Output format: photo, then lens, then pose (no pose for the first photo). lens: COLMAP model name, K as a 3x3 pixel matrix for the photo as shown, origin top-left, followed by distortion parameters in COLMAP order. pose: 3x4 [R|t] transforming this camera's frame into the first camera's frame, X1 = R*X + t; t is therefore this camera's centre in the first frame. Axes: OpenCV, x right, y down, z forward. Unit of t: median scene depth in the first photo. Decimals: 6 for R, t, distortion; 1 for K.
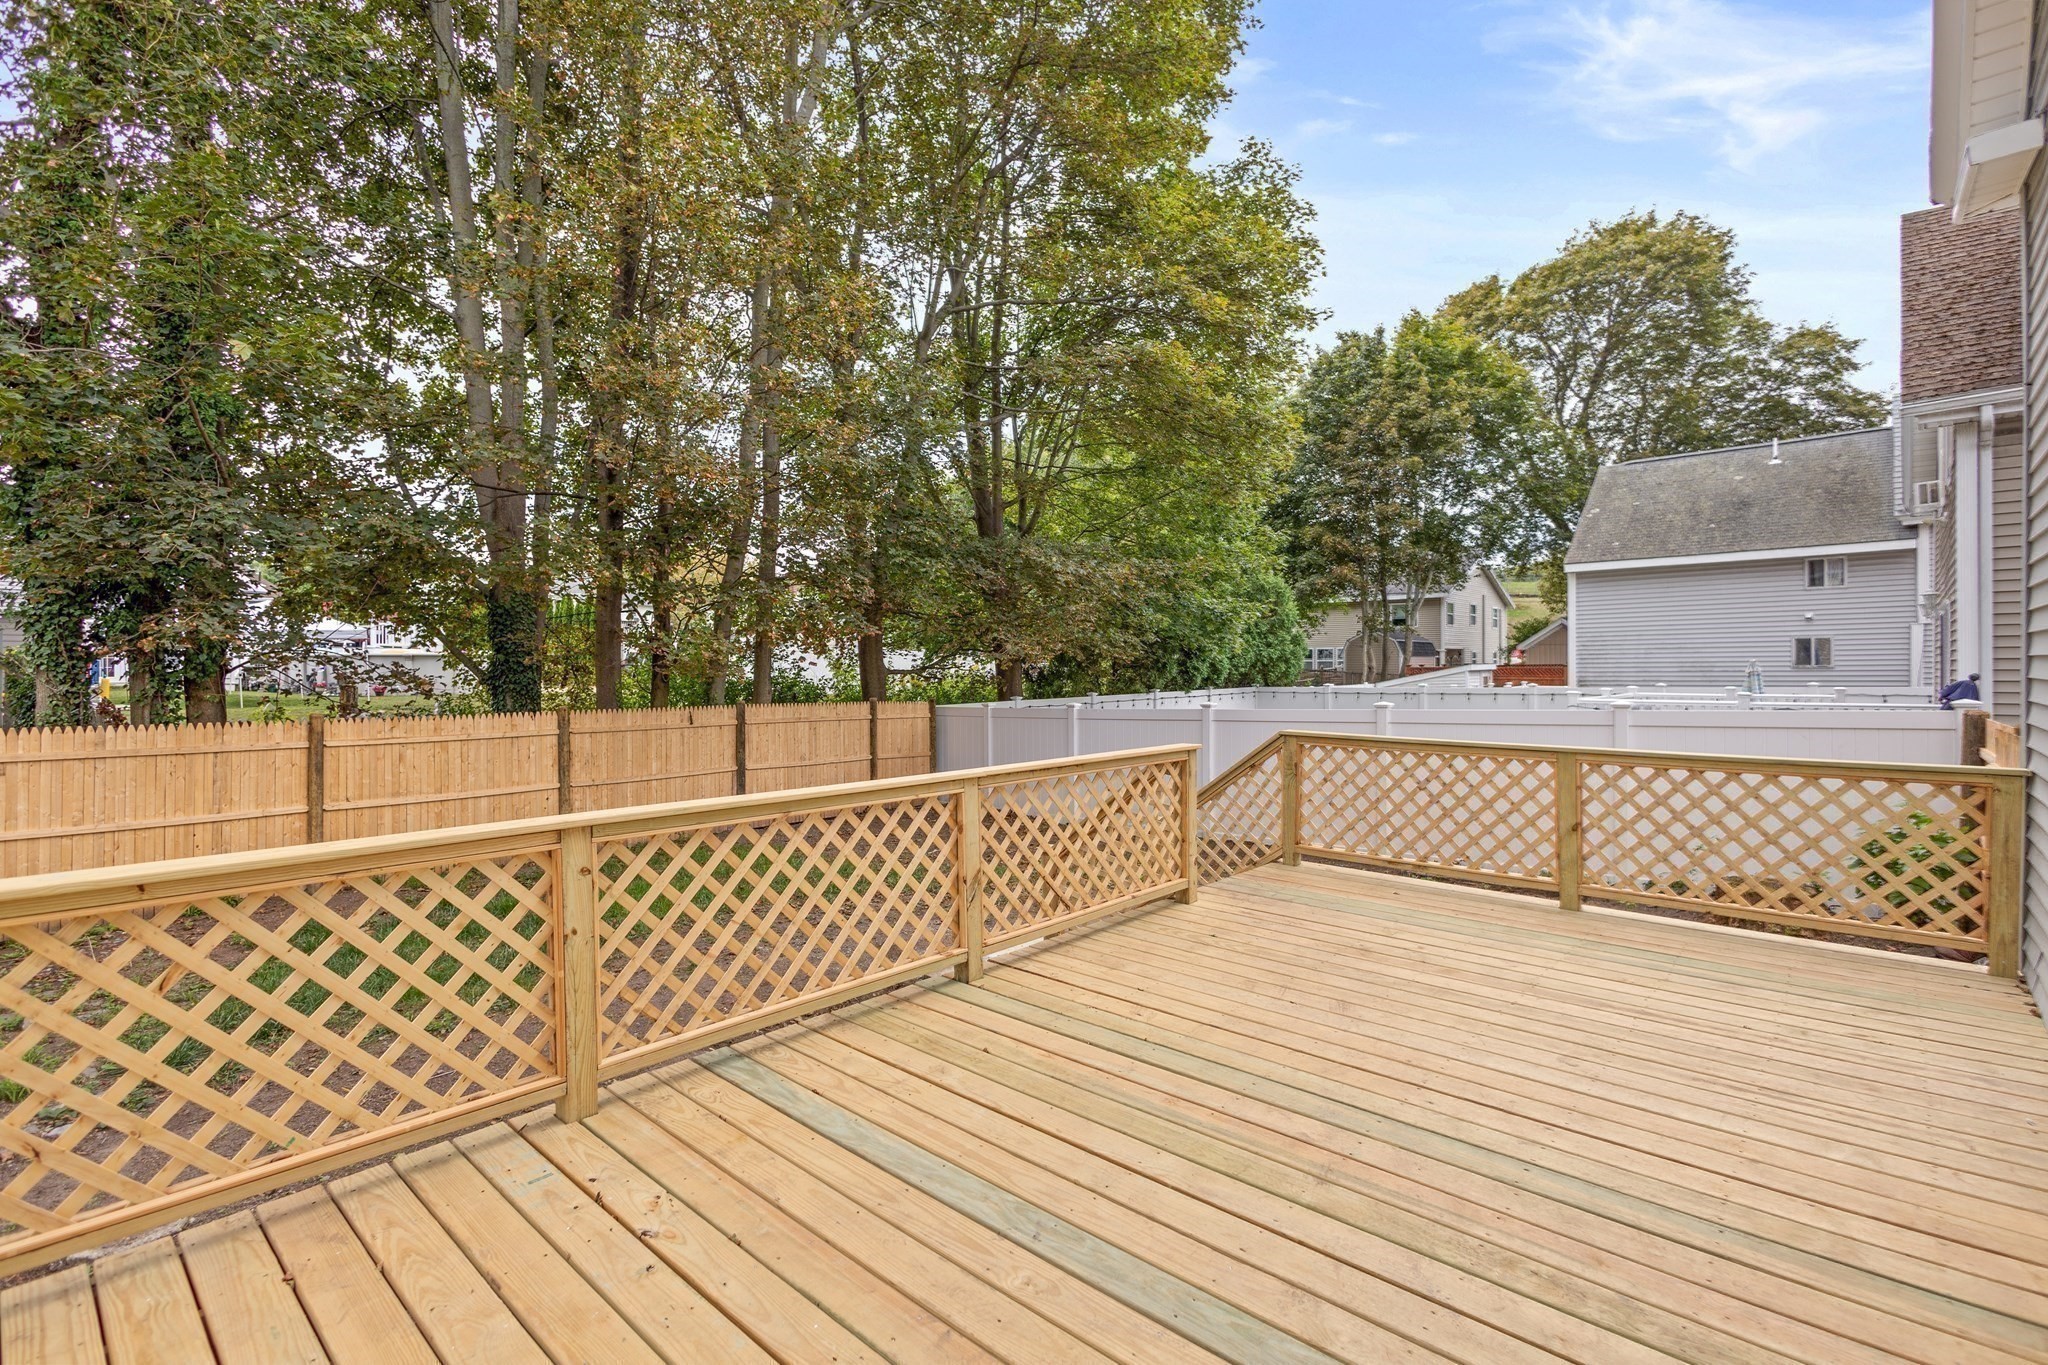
lens RADIAL K [[943.6, 0, 1033.1], [0, 943.6, 678.0], [0, 0, 1]] dist [-0.002817, -0.000180]
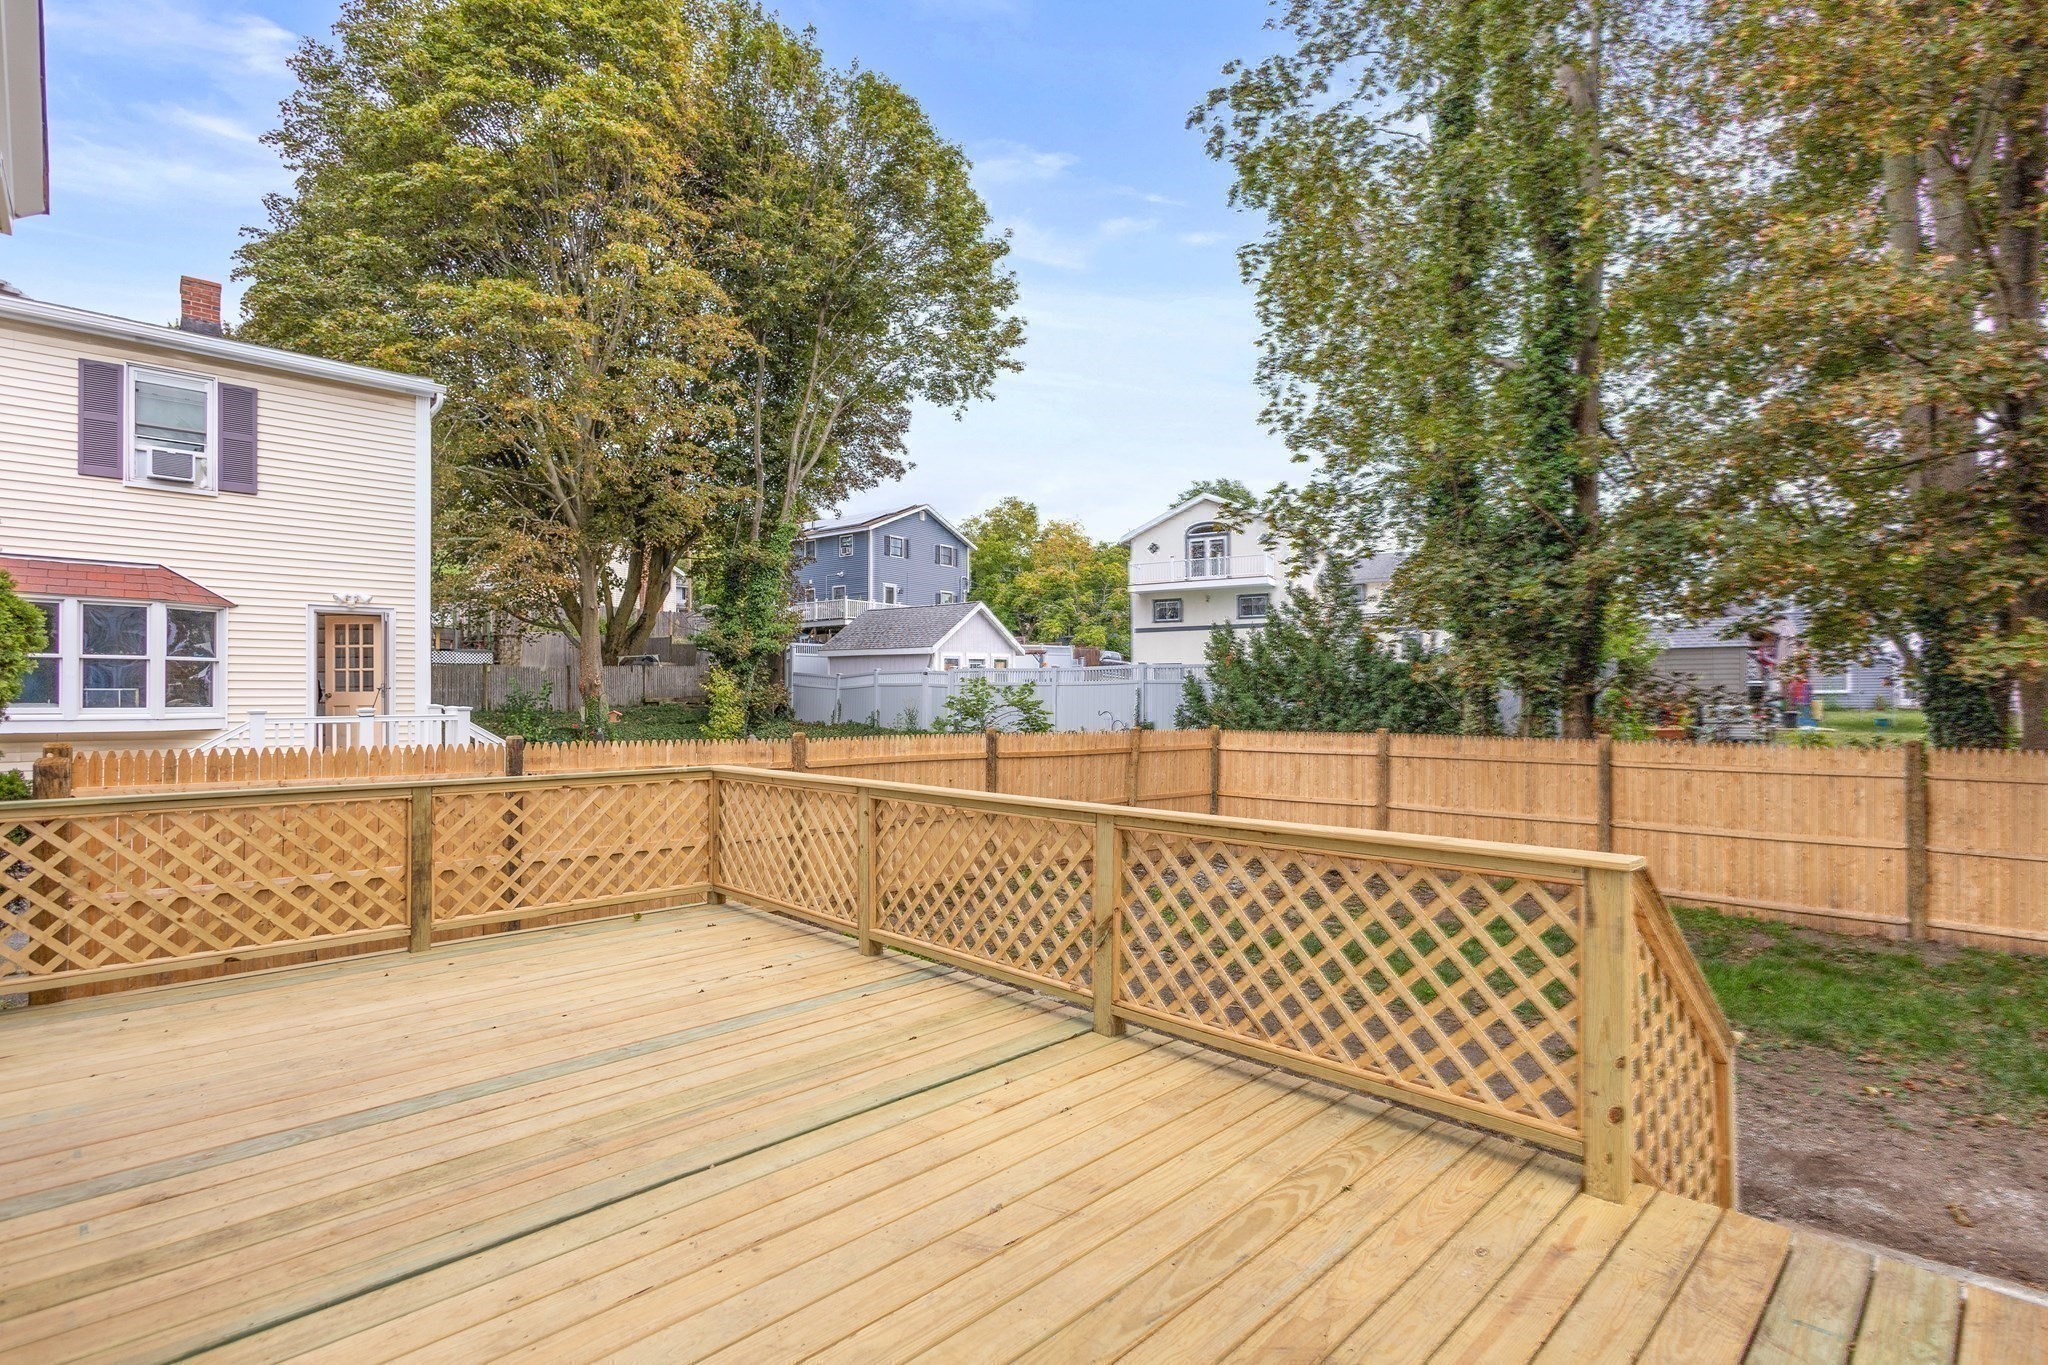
lens RADIAL K [[943.6, 0, 1032.6], [0, 943.6, 689.3], [0, 0, 1]] dist [-0.002817, -0.000180]
pose [[-0.075574, -0.007361, -0.997113, 0.761128], [-0.003060, 0.999970, -0.007150, -0.010327], [0.997136, 0.002510, -0.075594, 0.876676]]
